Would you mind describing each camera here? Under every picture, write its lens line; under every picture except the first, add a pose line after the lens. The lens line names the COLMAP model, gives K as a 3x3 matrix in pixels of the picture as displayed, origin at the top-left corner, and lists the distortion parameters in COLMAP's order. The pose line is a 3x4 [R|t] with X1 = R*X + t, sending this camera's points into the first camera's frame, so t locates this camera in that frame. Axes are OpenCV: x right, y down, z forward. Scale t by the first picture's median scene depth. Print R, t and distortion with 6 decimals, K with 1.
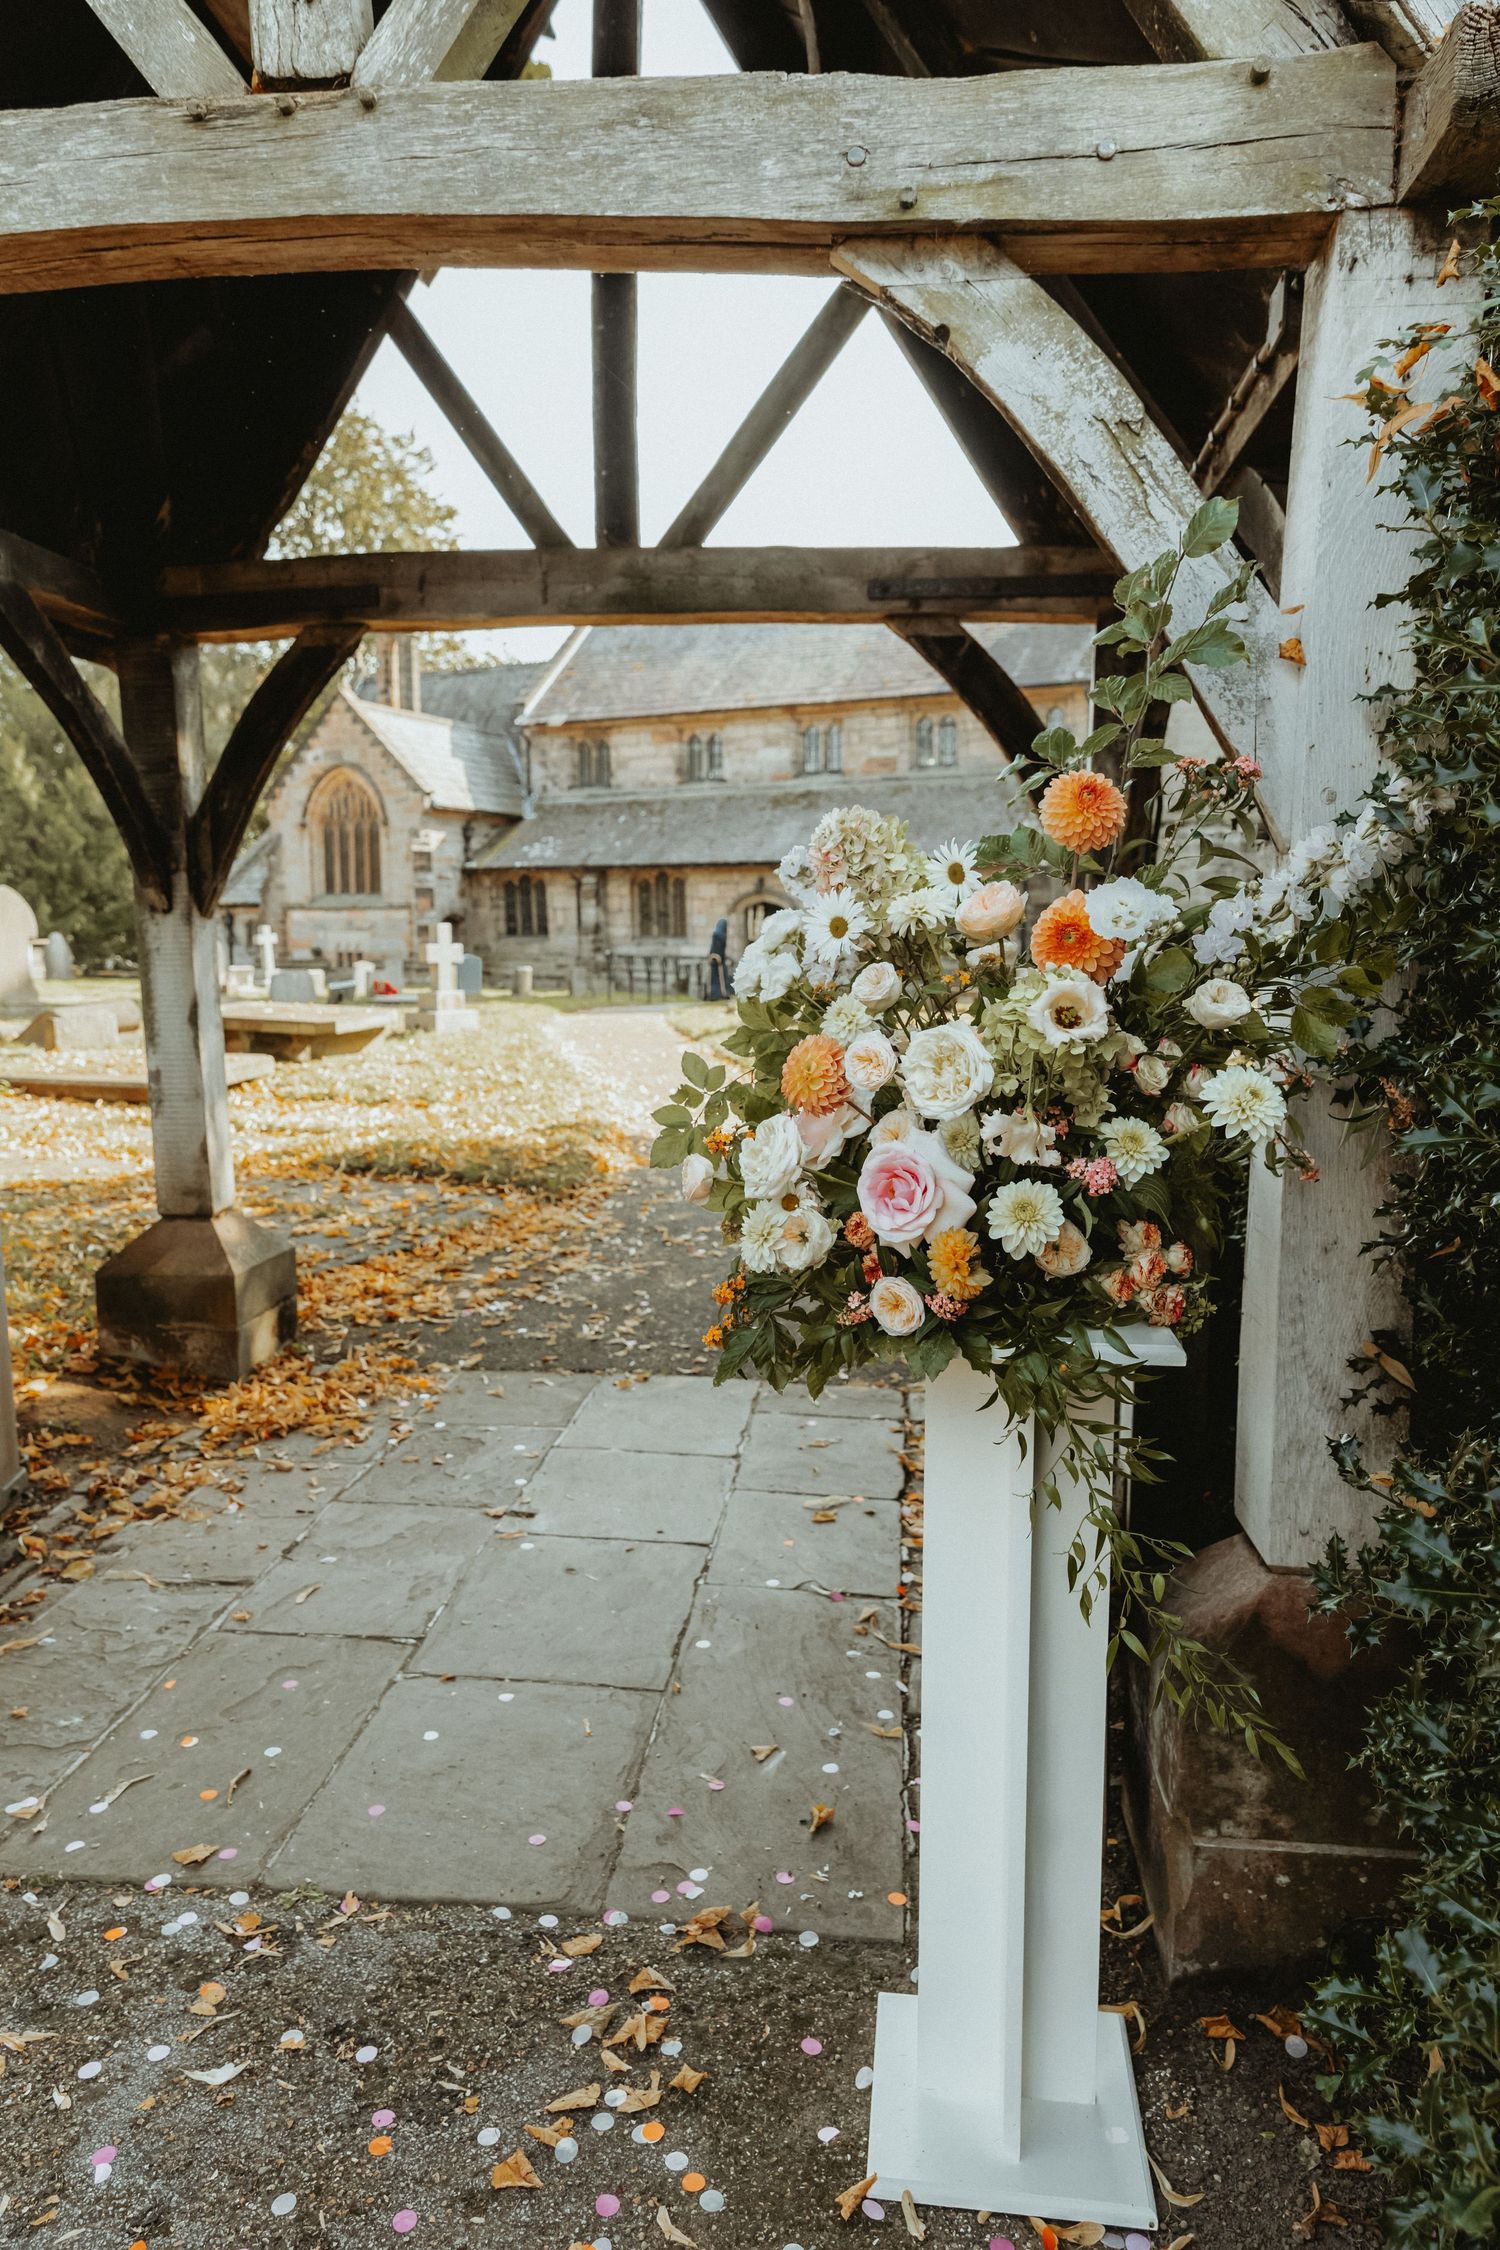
lens RADIAL K [[1496.3, 0, 730.6], [0, 1496.3, 1172.0], [0, 0, 1]] dist [-0.007613, -0.007488]
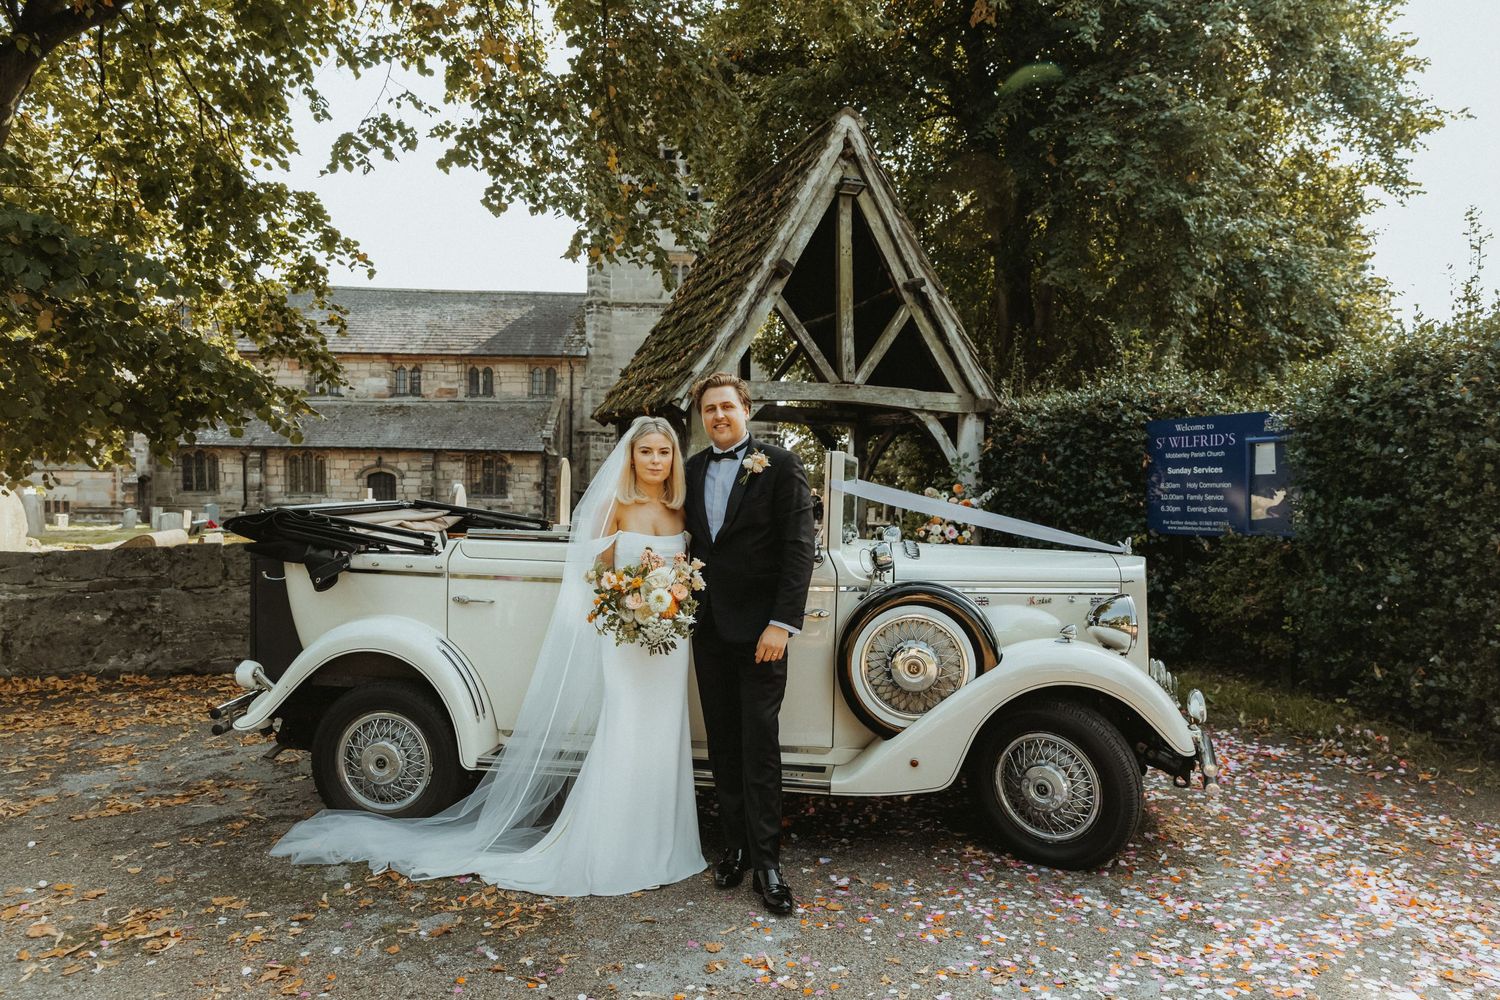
lens RADIAL K [[1022.5, 0, 798.1], [0, 1022.5, 510.0], [0, 0, 1]] dist [-0.001278, 0.006302]
pose [[0.850457, -0.001346, 0.526043, -0.168871], [0.073793, 0.990414, -0.116767, 0.022759], [-0.520843, 0.138124, 0.842404, -0.159194]]
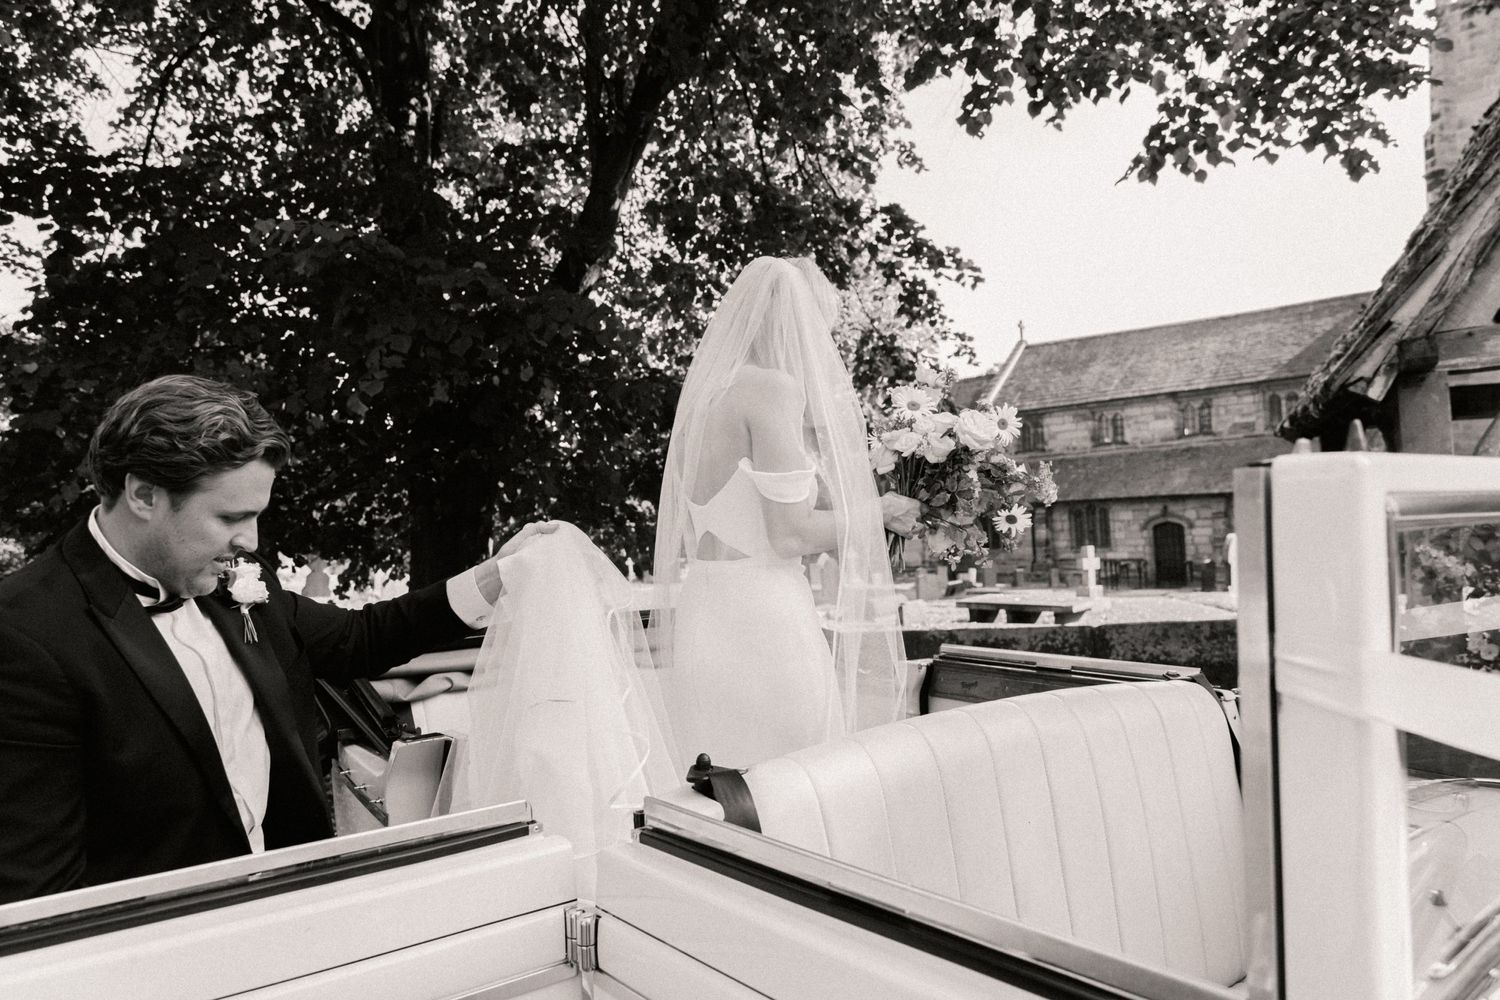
lens RADIAL K [[1022.5, 0, 726.6], [0, 1022.5, 510.3], [0, 0, 1]] dist [-0.001278, 0.006302]
pose [[0.957933, -0.036904, -0.284610, -0.102688], [-0.017833, 0.982128, -0.187367, 0.006121], [0.286438, 0.184561, 0.940155, -0.078342]]
